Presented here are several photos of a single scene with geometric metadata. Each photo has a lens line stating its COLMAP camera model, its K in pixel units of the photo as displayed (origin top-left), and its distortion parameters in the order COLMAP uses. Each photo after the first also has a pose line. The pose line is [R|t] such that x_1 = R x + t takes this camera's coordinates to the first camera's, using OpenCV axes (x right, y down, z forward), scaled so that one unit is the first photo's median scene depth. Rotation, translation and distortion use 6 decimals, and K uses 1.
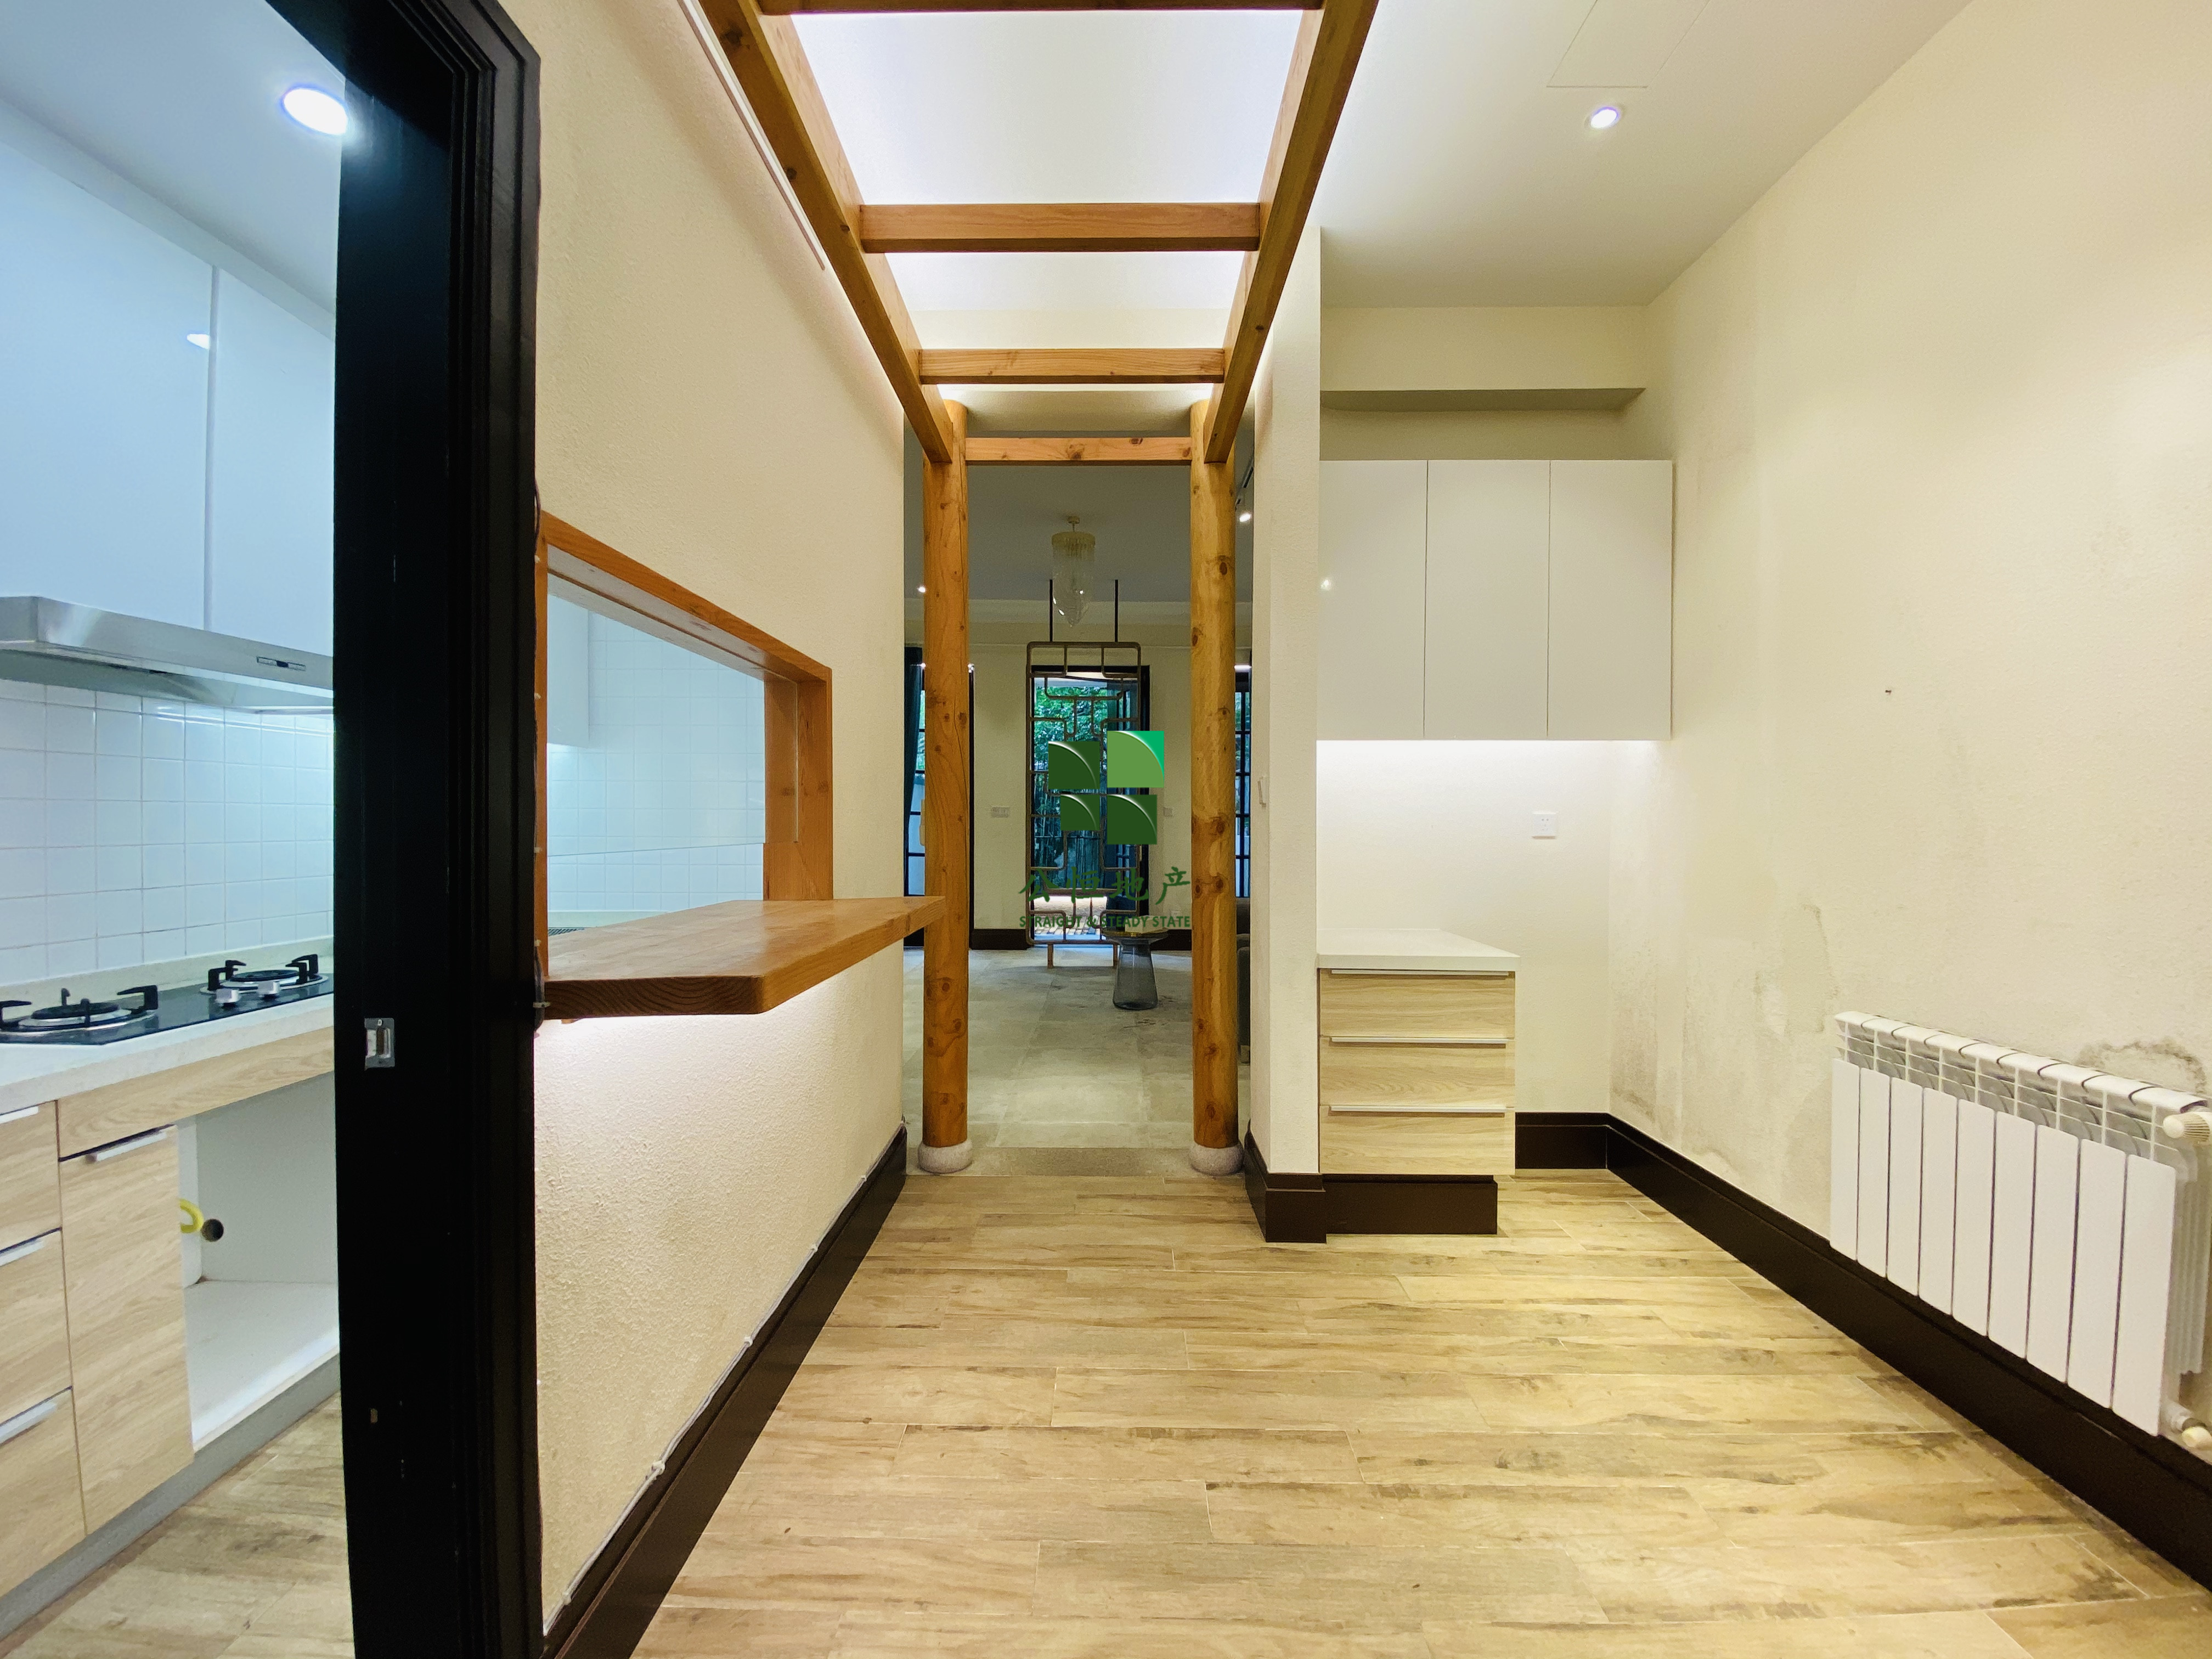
lens RADIAL K [[900.4, 0, 1106.0], [0, 900.4, 829.5], [0, 0, 1]] dist [0.001487, -0.012108]
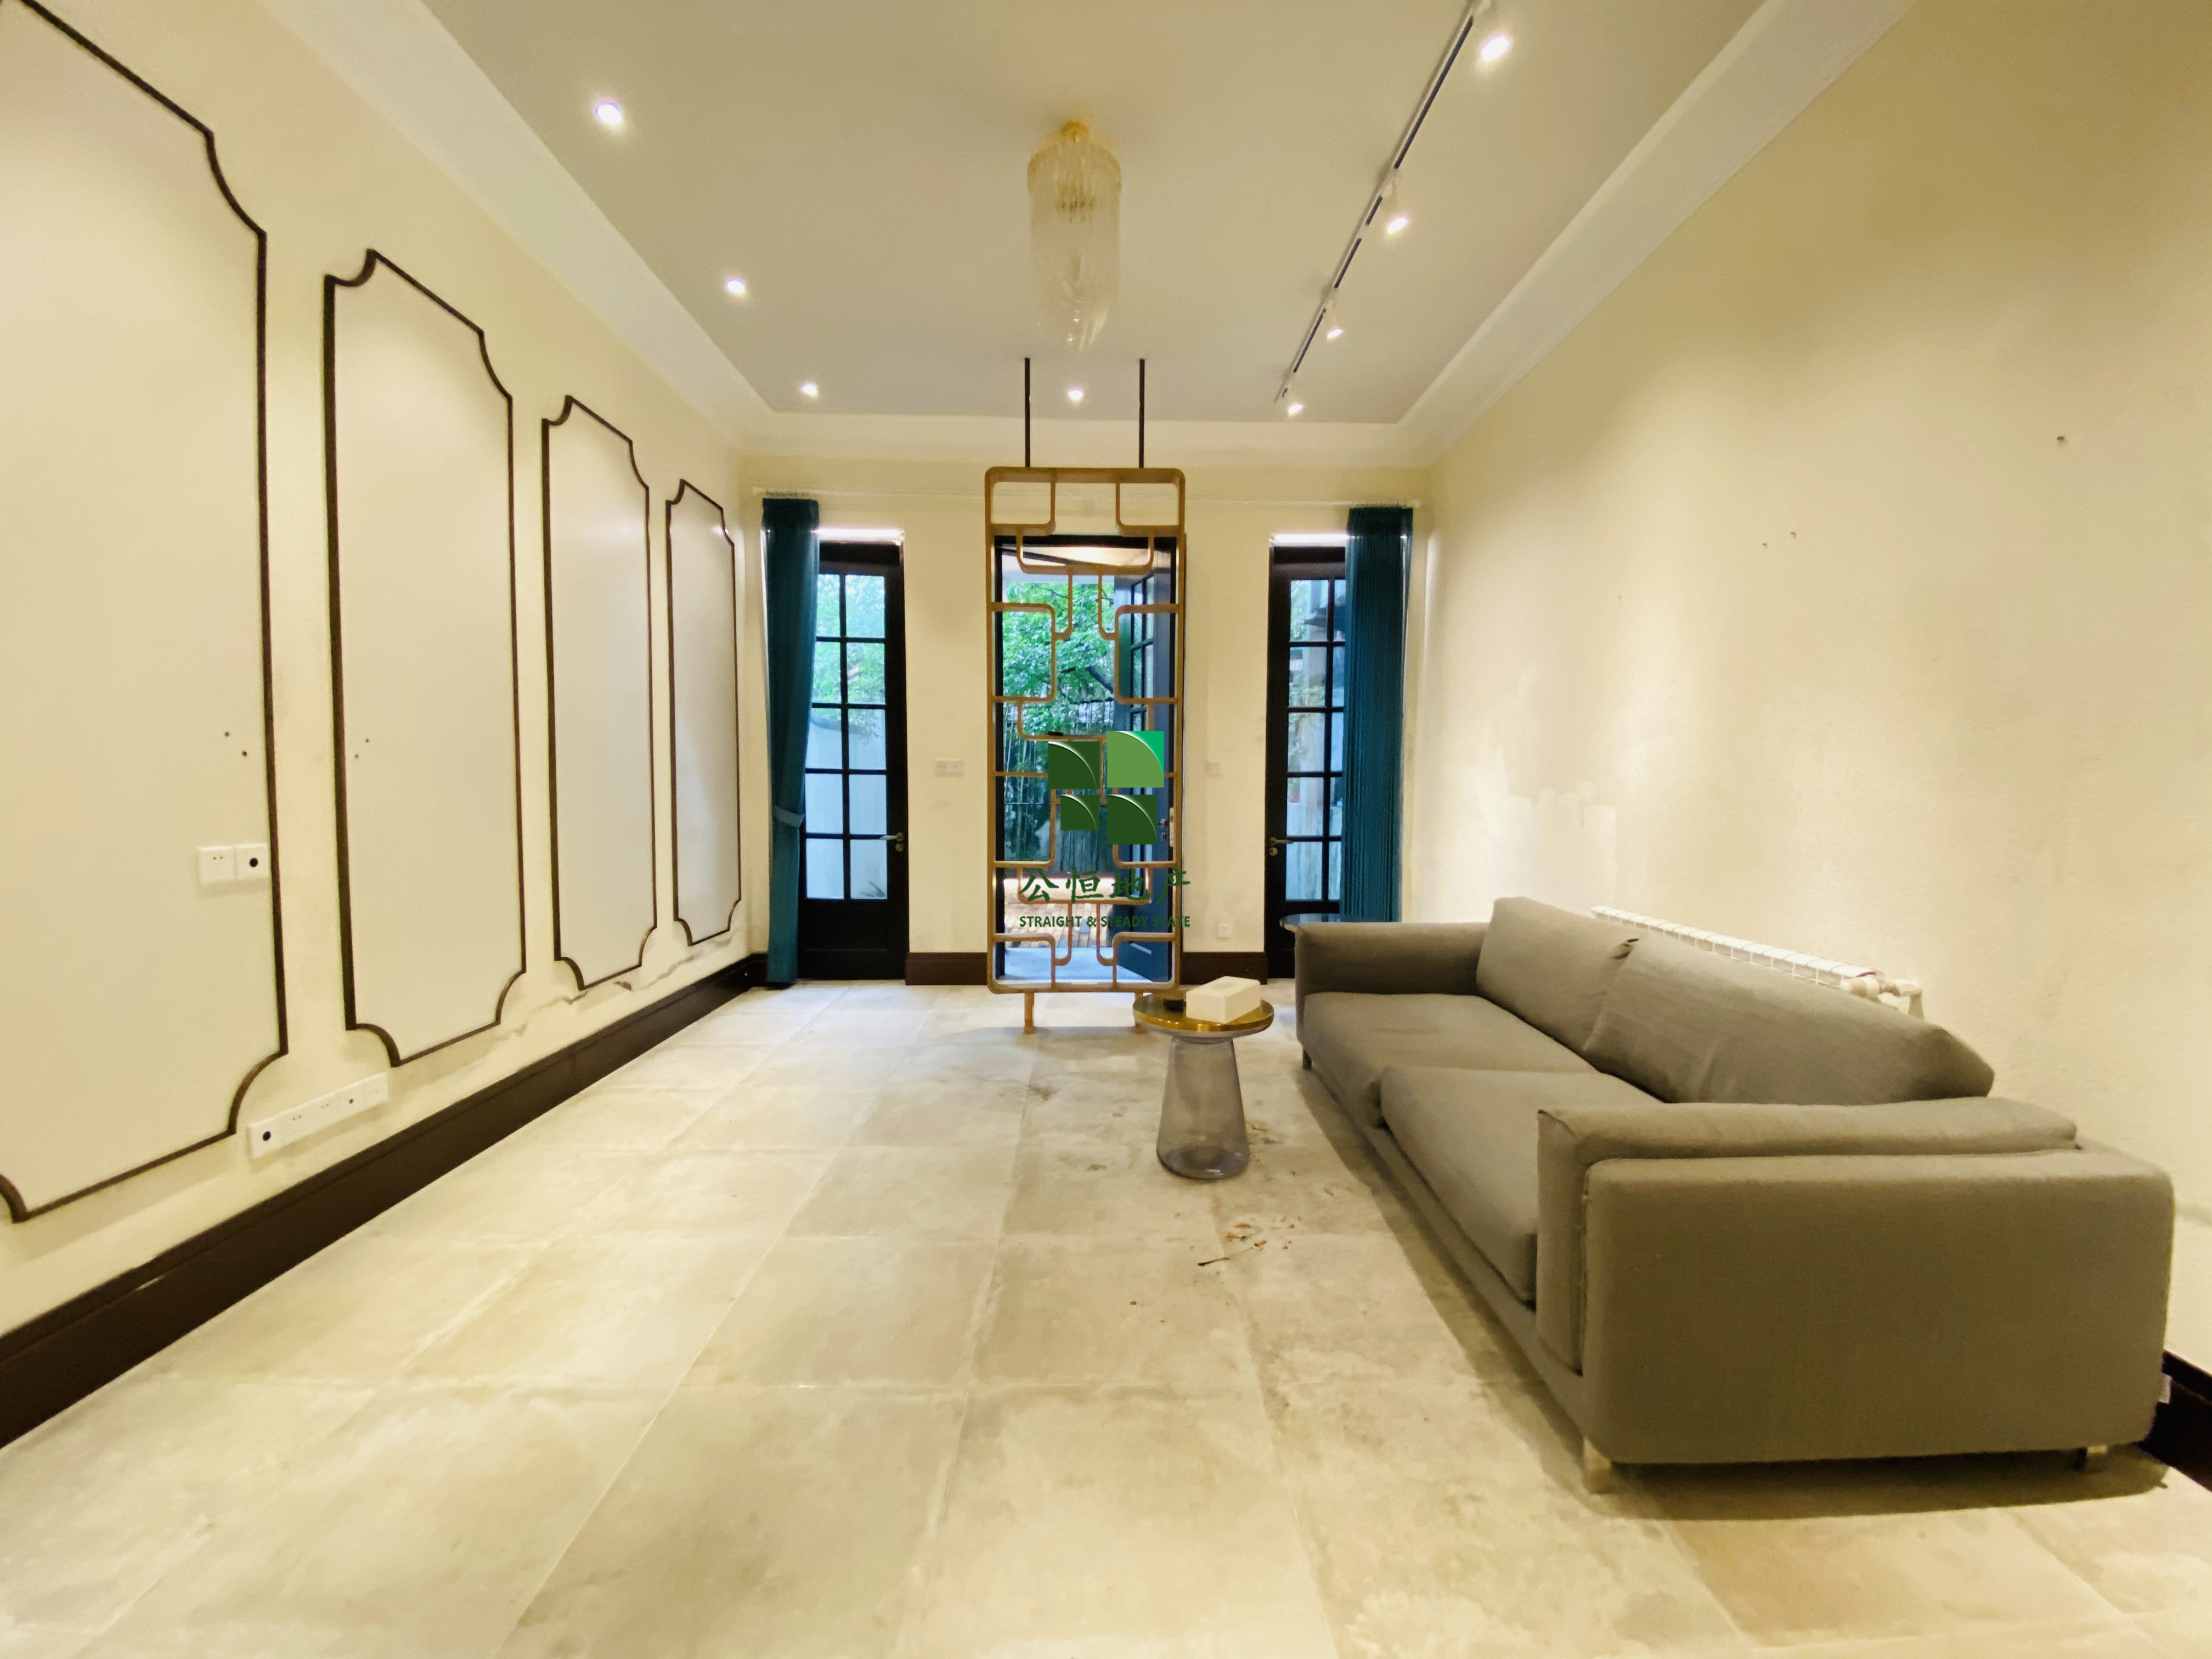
lens RADIAL K [[900.4, 0, 1106.0], [0, 900.4, 829.5], [0, 0, 1]] dist [0.001487, -0.012108]
pose [[0.999799, -0.002980, 0.019833, -0.033235], [0.002240, 0.999304, 0.037242, -0.001959], [-0.019930, -0.037190, 0.999109, 0.603550]]
